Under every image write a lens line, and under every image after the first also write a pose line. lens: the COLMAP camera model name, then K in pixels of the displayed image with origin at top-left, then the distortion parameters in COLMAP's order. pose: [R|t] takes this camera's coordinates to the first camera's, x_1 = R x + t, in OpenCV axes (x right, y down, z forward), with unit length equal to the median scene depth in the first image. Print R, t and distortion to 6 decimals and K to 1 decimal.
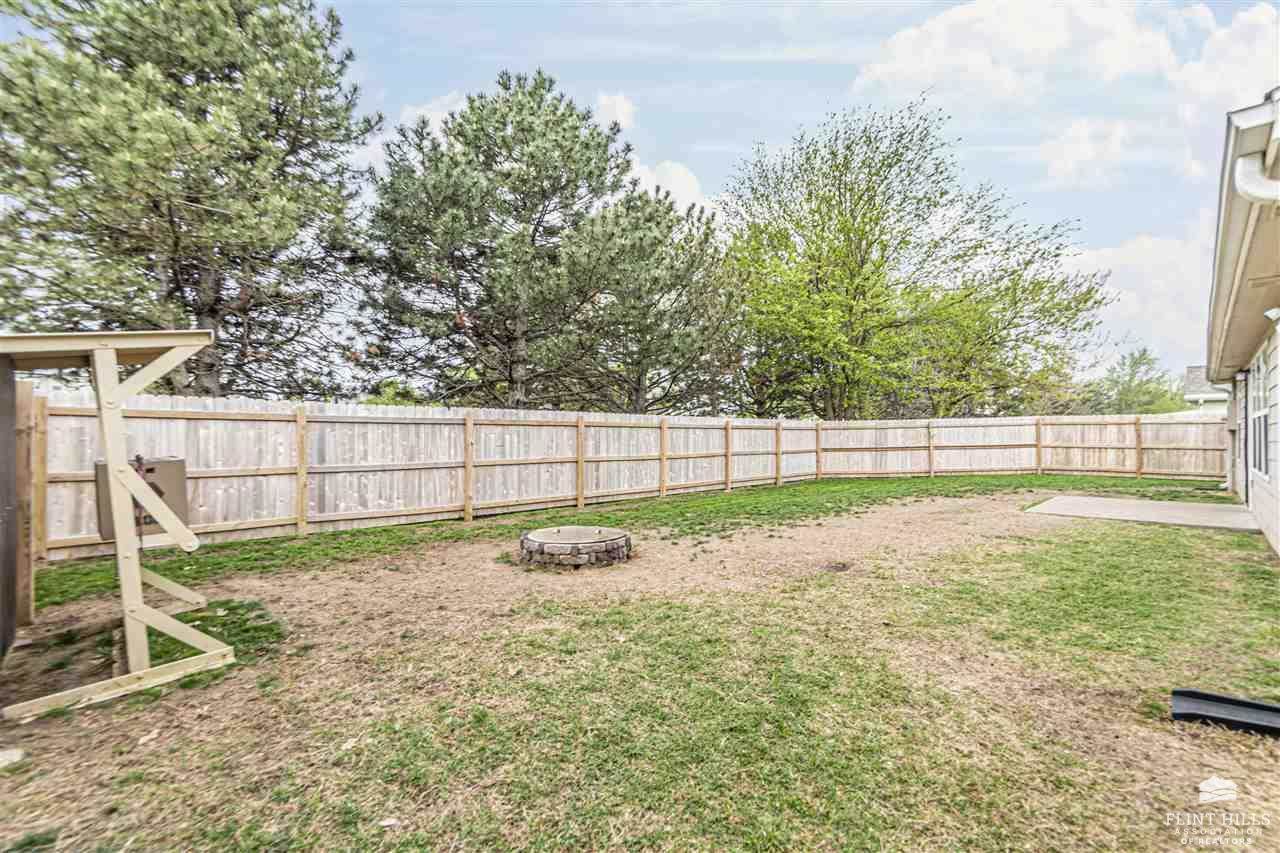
lens RADIAL K [[567.1, 0, 640.0], [0, 567.1, 426.5], [0, 0, 1]] dist [-0.000520, -0.000116]
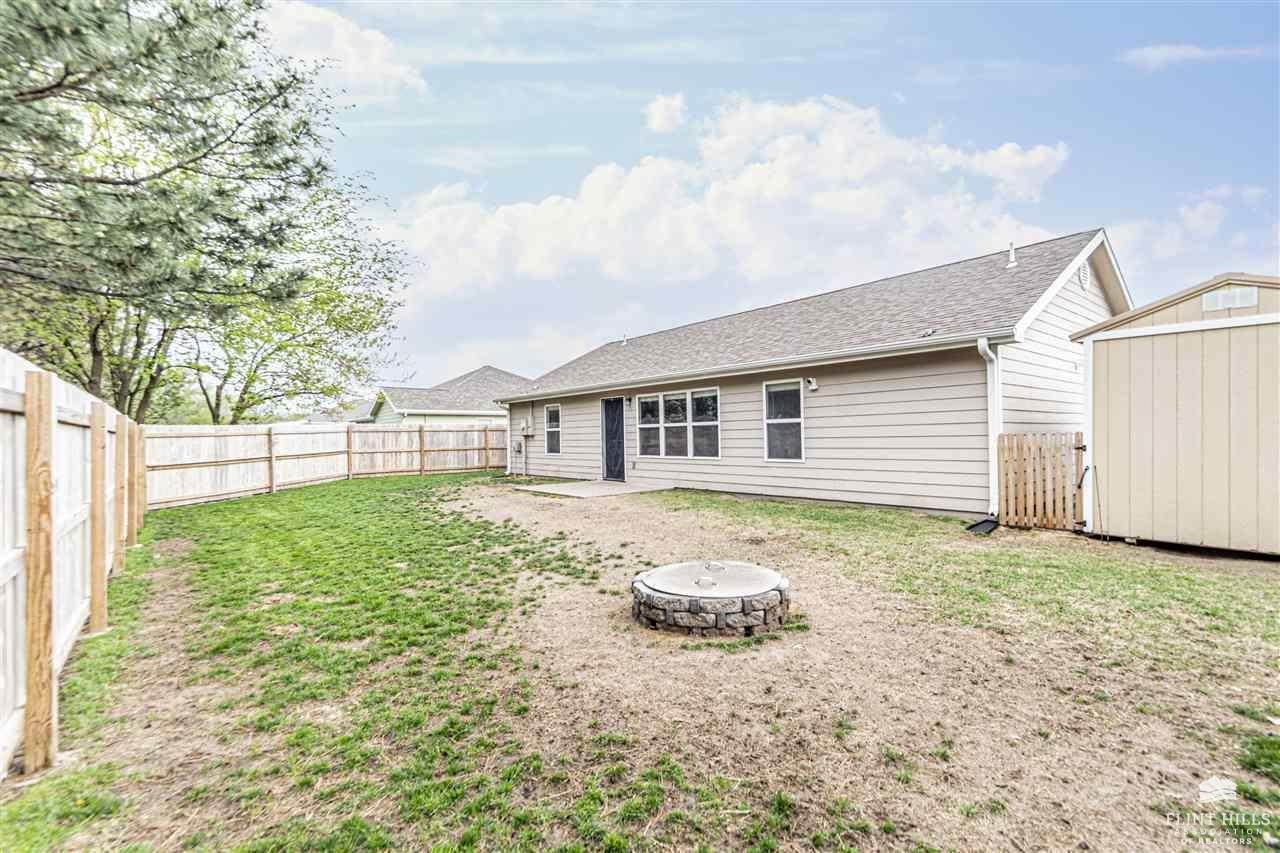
lens RADIAL K [[567.1, 0, 640.0], [0, 567.1, 426.5], [0, 0, 1]] dist [-0.000520, -0.000116]
pose [[0.098035, 0.013021, 0.995098, -0.307348], [0.003720, 0.999903, -0.013450, 0.003035], [-0.995176, 0.005021, 0.097977, 0.373857]]
